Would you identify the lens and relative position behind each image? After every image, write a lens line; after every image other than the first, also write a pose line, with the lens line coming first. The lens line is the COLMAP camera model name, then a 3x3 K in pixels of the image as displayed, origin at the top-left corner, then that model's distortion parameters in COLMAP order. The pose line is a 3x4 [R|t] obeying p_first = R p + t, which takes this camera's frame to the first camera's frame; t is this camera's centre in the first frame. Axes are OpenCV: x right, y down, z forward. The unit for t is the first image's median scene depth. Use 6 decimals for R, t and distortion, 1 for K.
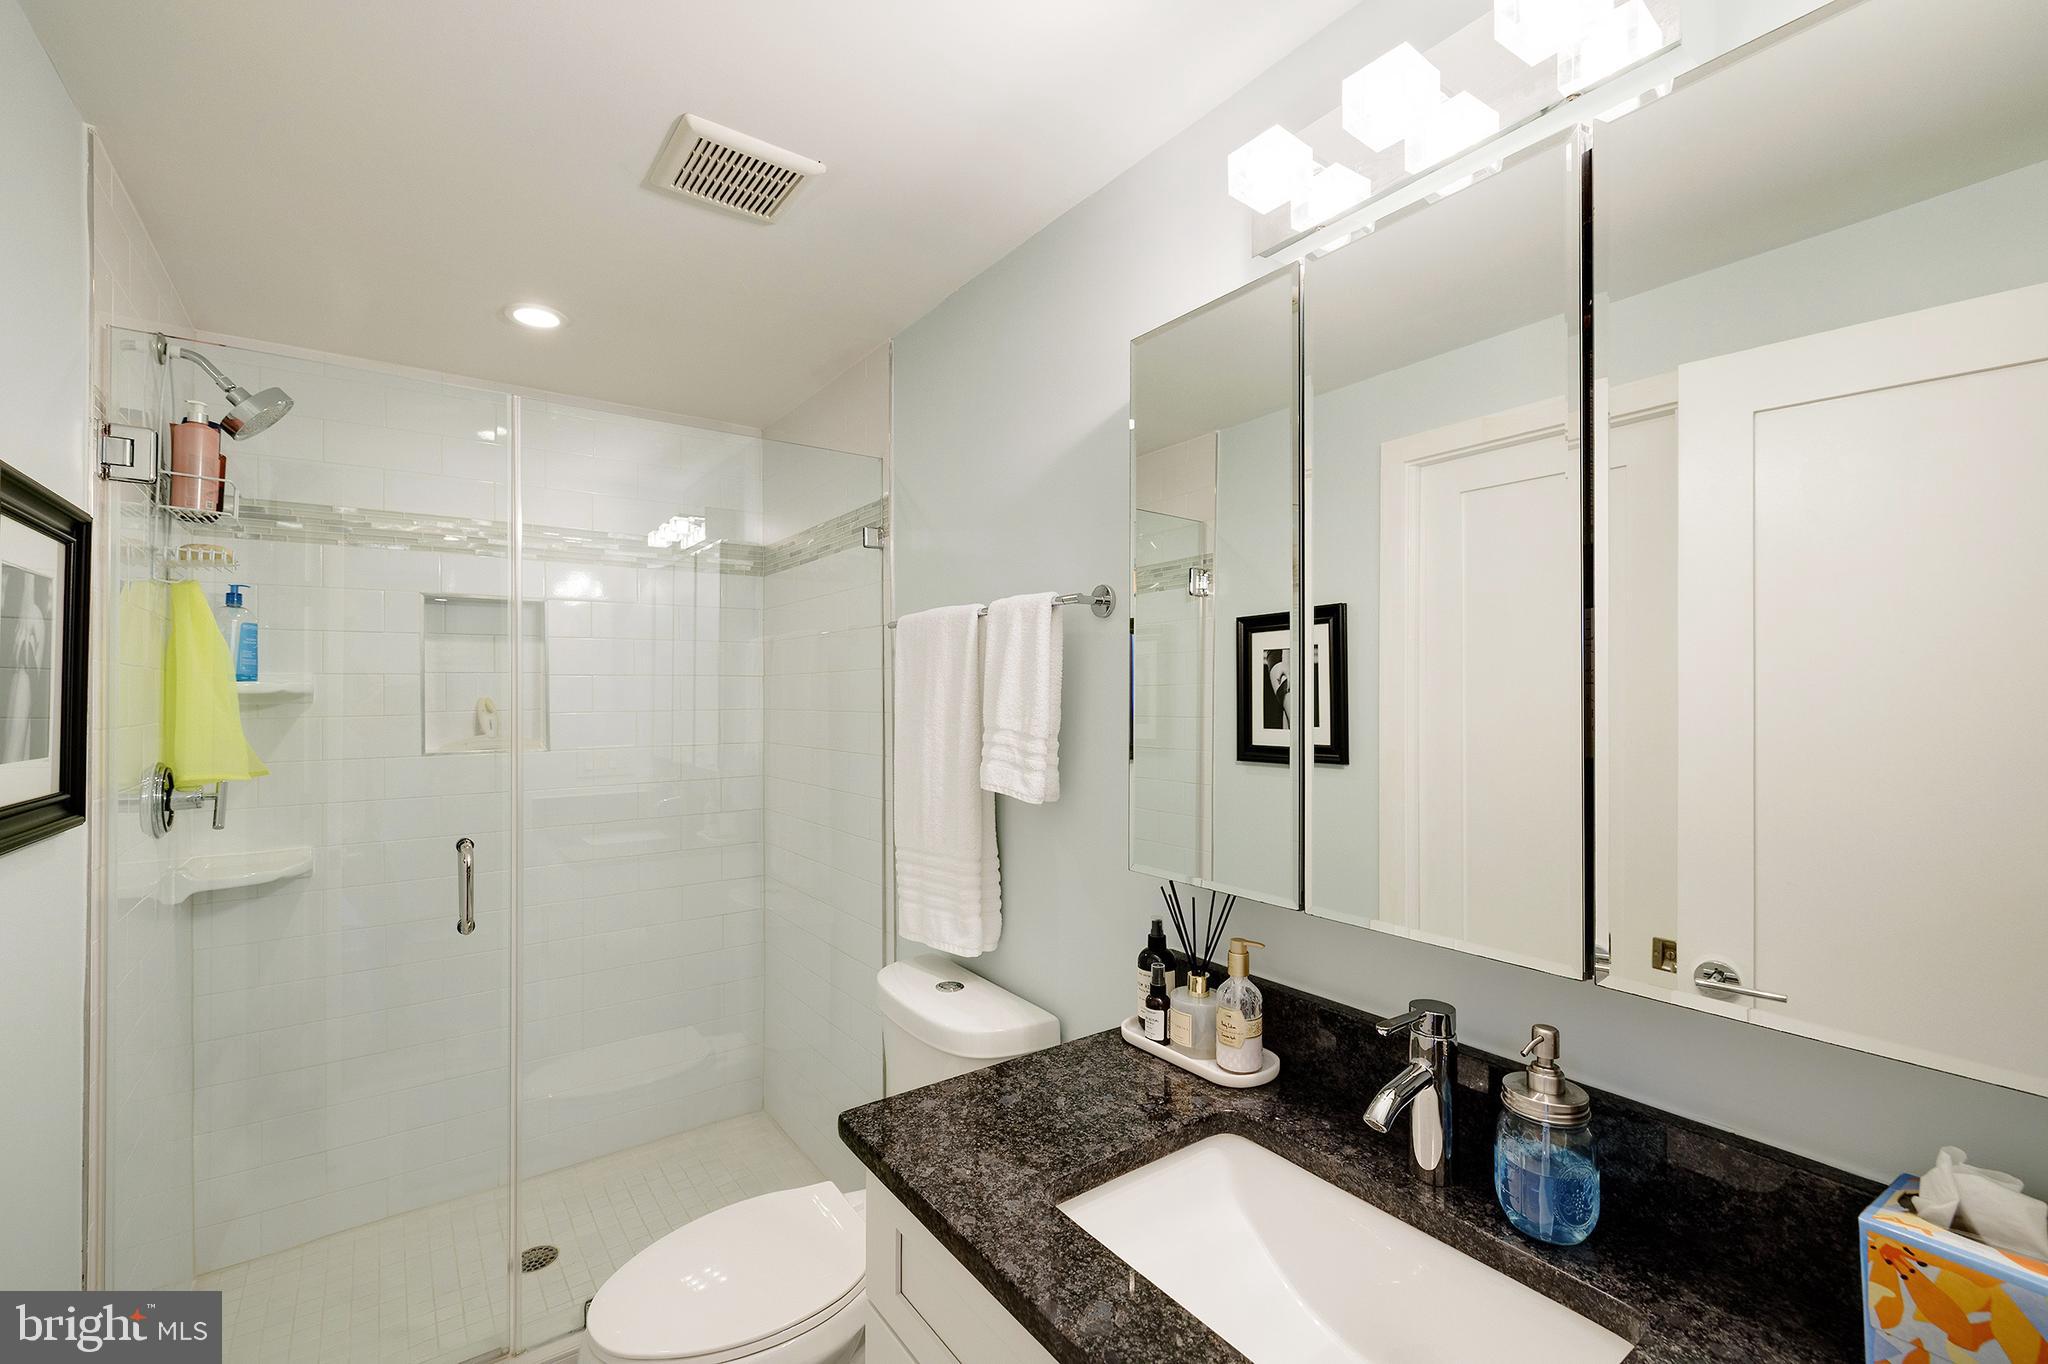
lens RADIAL K [[864.8, 0, 1027.6], [0, 864.8, 702.3], [0, 0, 1]] dist [0.001427, 0.000142]
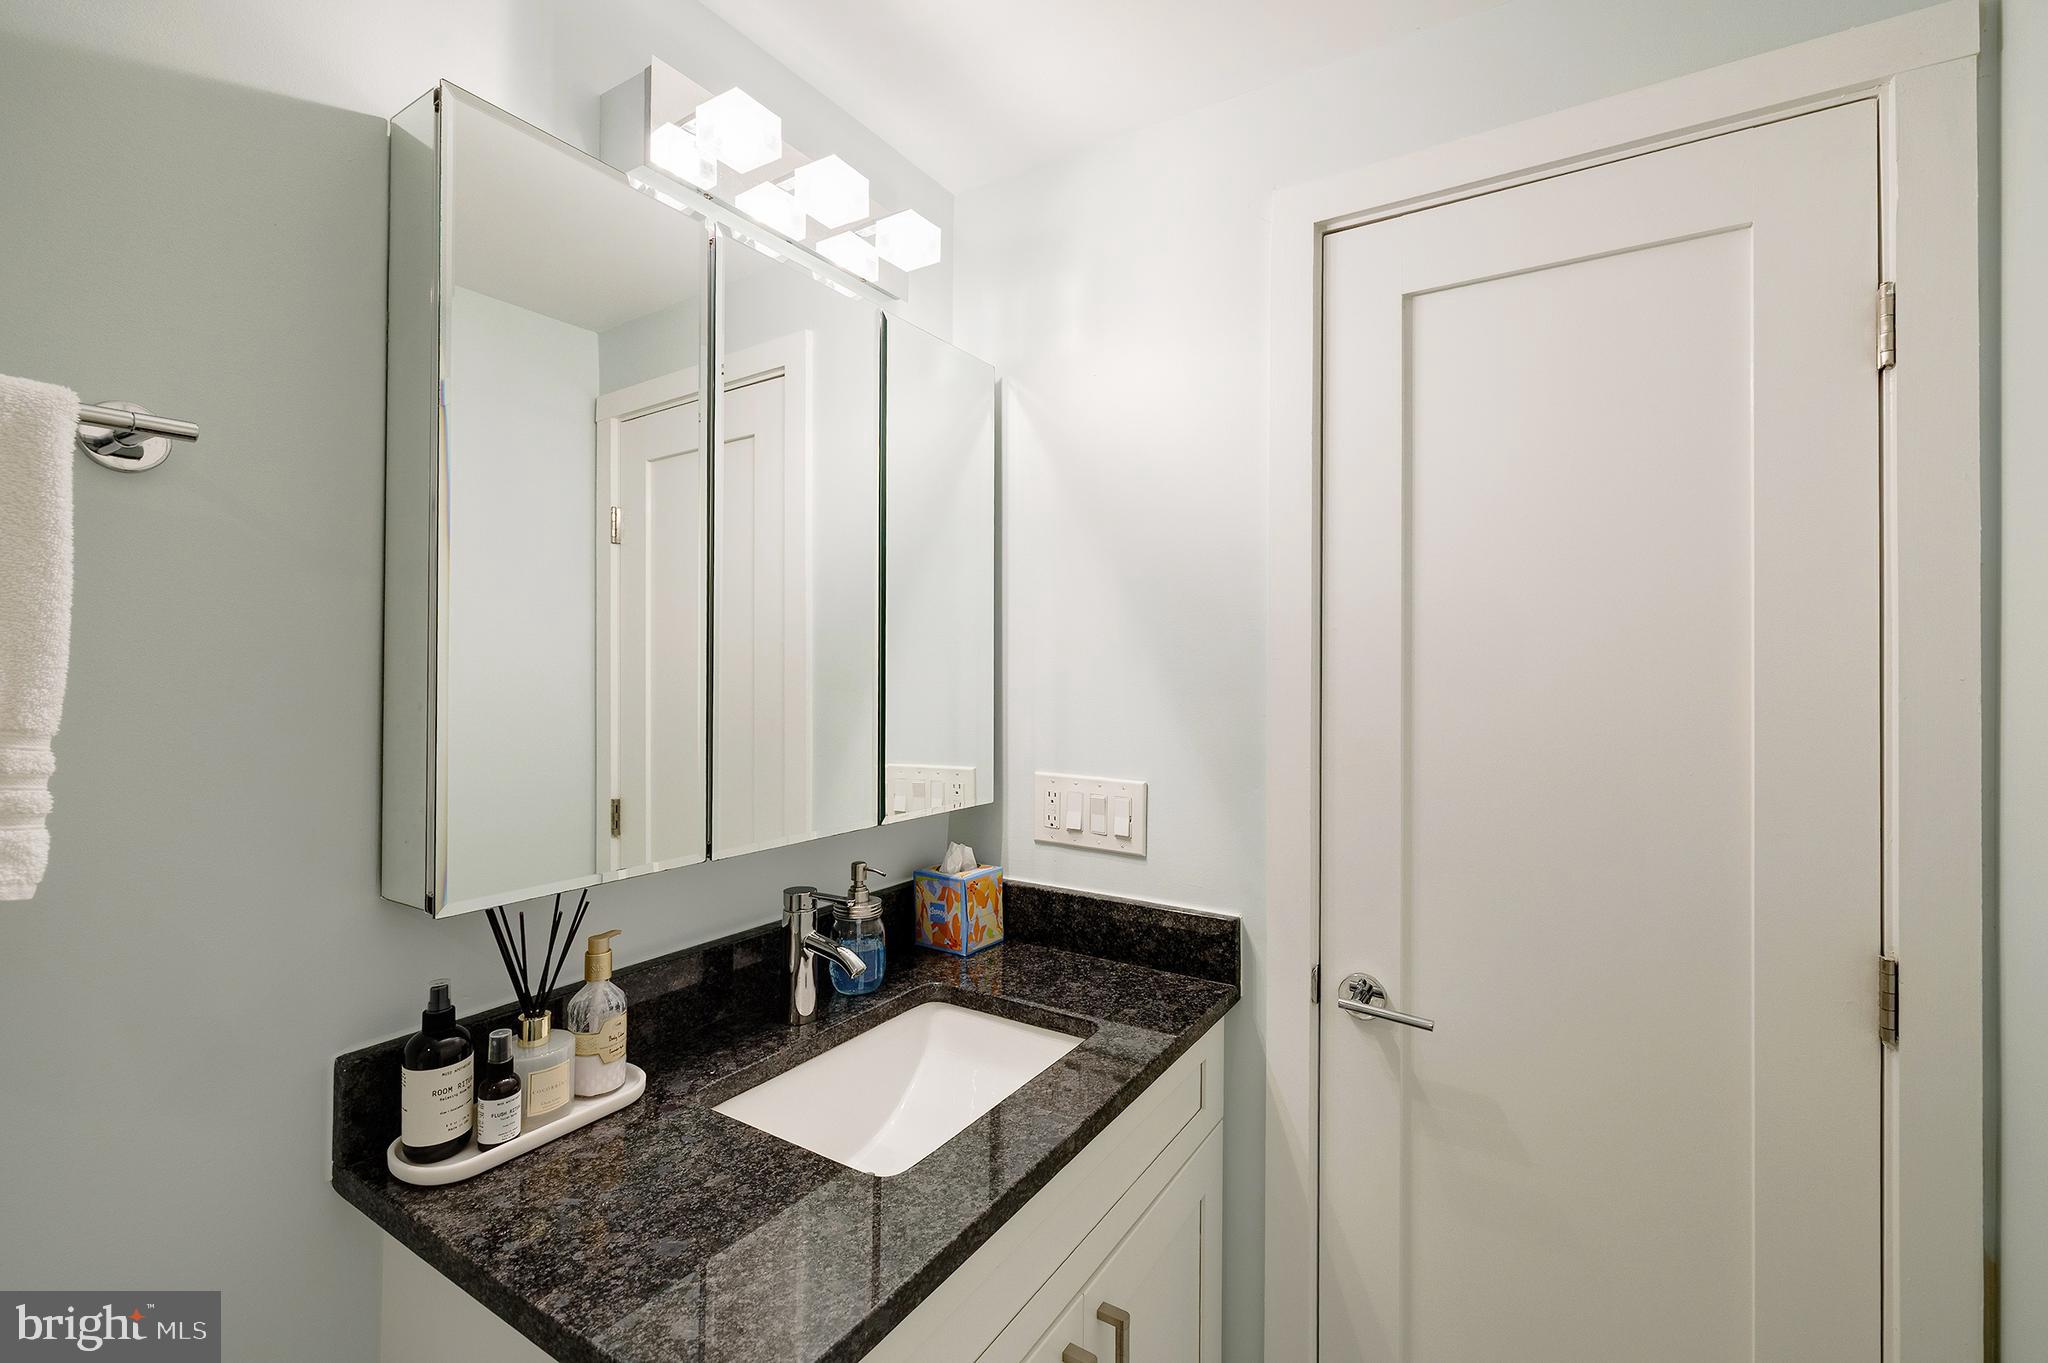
lens RADIAL K [[877.8, 0, 1024.2], [0, 877.8, 656.4], [0, 0, 1]] dist [0.002613, 0.000185]
pose [[-0.369220, 0.006151, 0.929322, -0.781724], [-0.006052, 0.999941, -0.009022, 0.008920], [-0.929322, -0.008955, -0.369161, 1.037095]]
